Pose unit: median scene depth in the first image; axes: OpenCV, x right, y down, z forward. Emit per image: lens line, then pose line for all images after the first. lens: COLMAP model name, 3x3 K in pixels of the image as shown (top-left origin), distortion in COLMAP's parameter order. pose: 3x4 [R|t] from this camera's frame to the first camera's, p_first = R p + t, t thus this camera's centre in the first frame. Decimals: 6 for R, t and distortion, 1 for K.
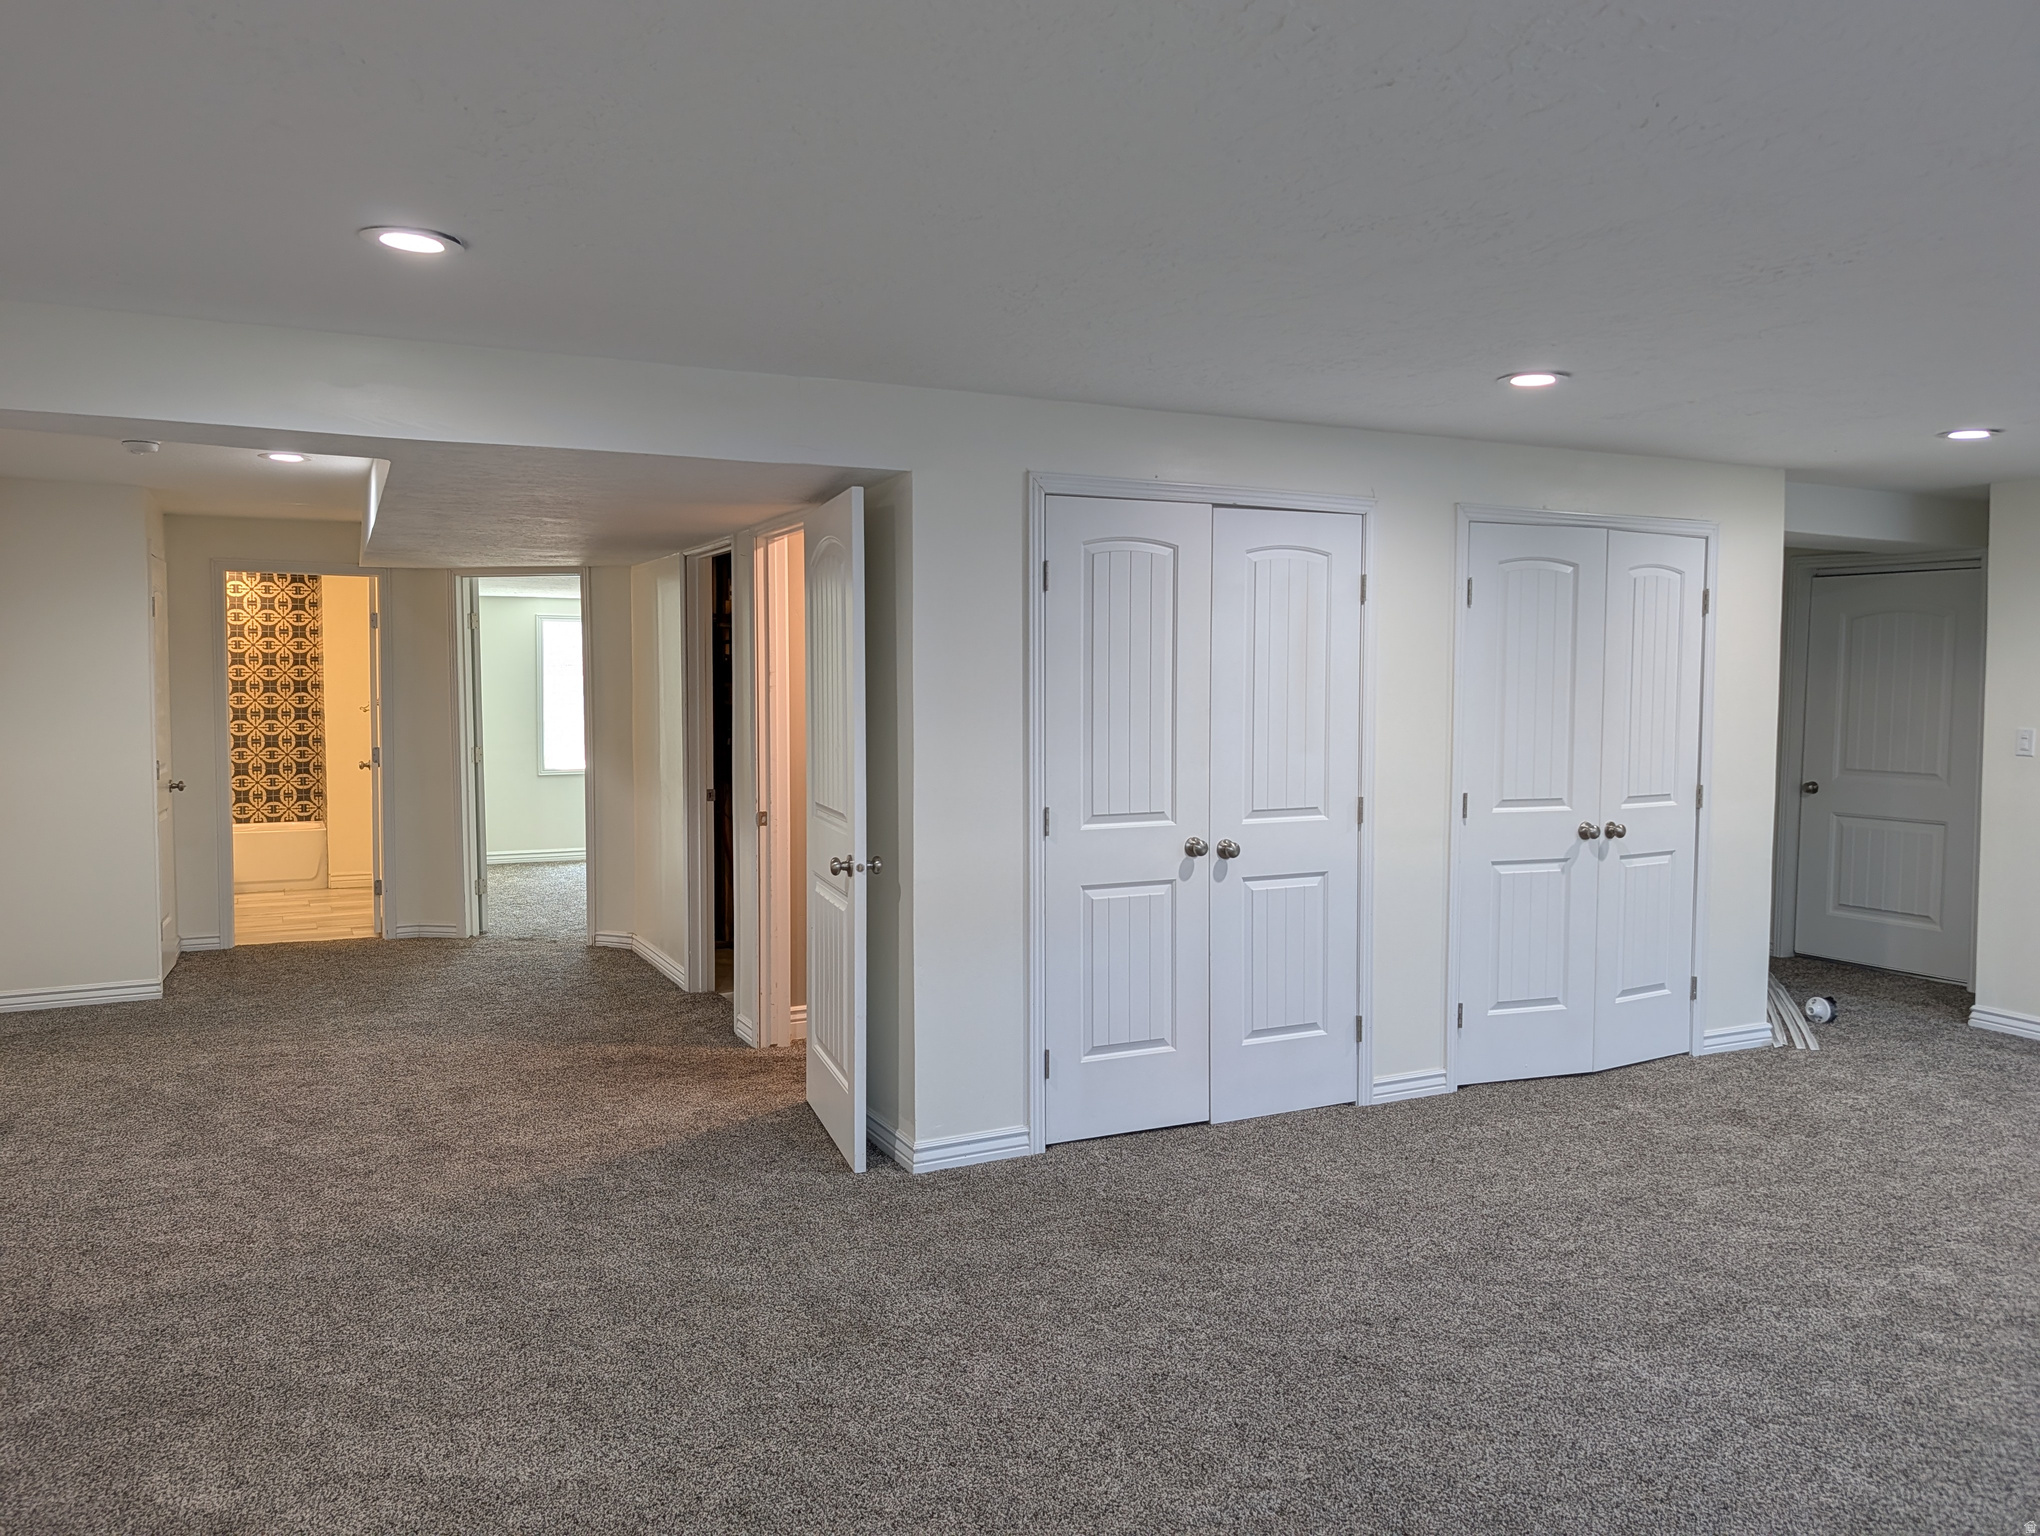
lens RADIAL K [[1496.8, 0, 1022.2], [0, 1496.8, 747.6], [0, 0, 1]] dist [0.020911, -0.009789]
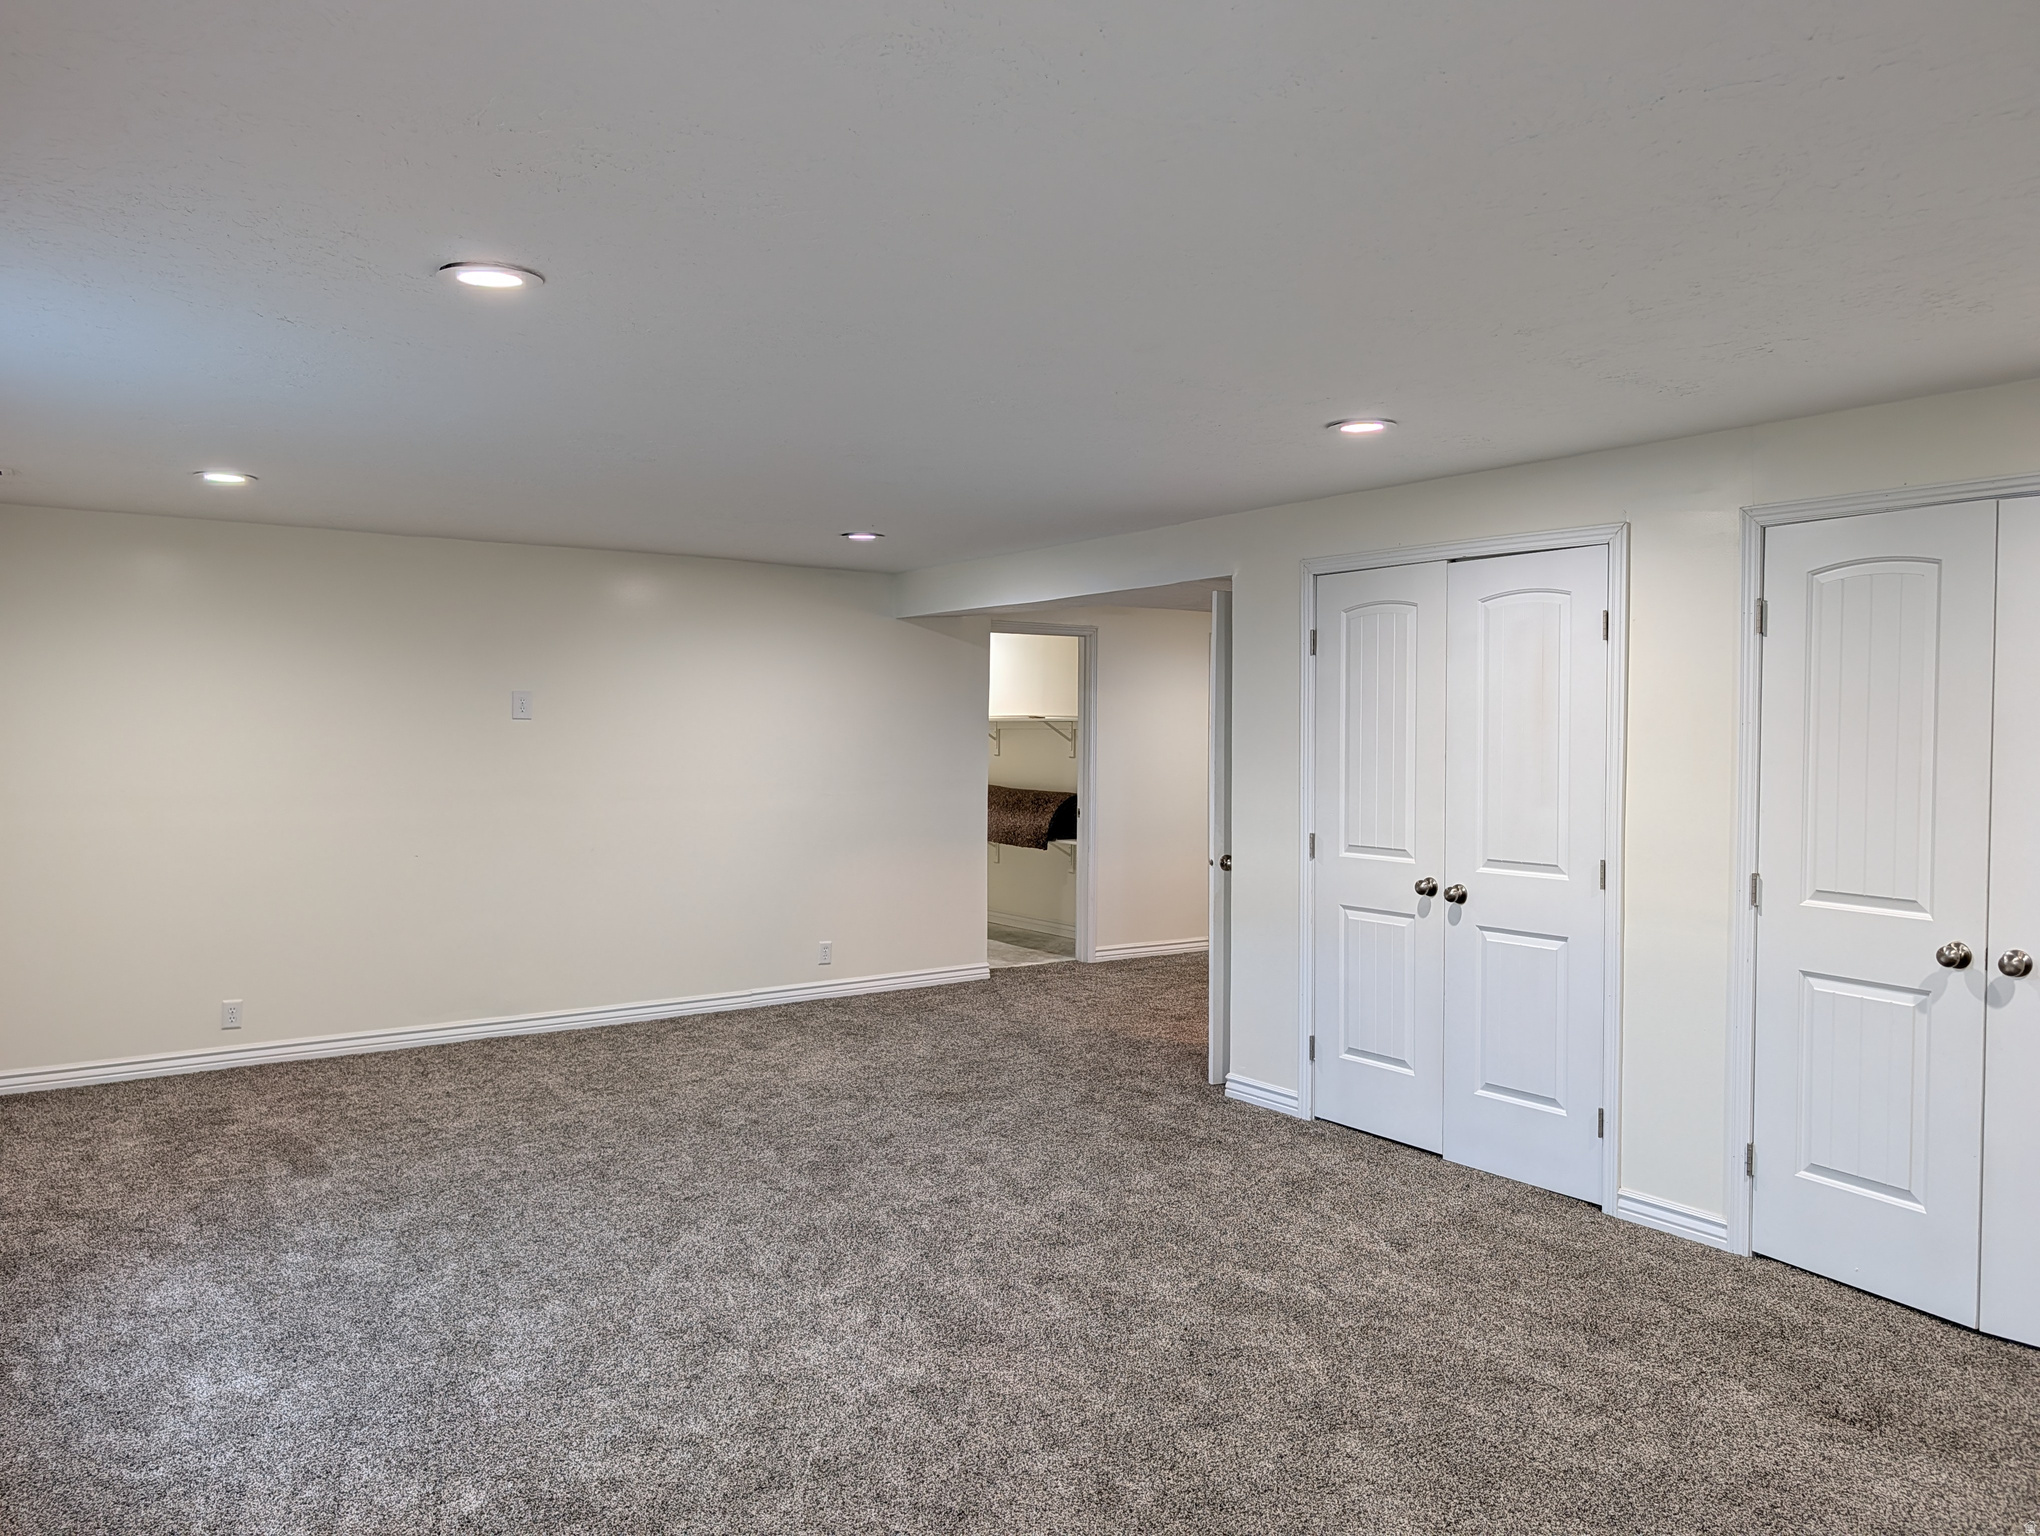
lens RADIAL K [[1496.8, 0, 1019.1], [0, 1496.8, 781.8], [0, 0, 1]] dist [0.020911, -0.009789]
pose [[0.140694, 0.029321, -0.989619, 1.092892], [-0.058566, 0.998057, 0.021244, -0.012569], [0.988319, 0.054969, 0.142138, 0.547899]]
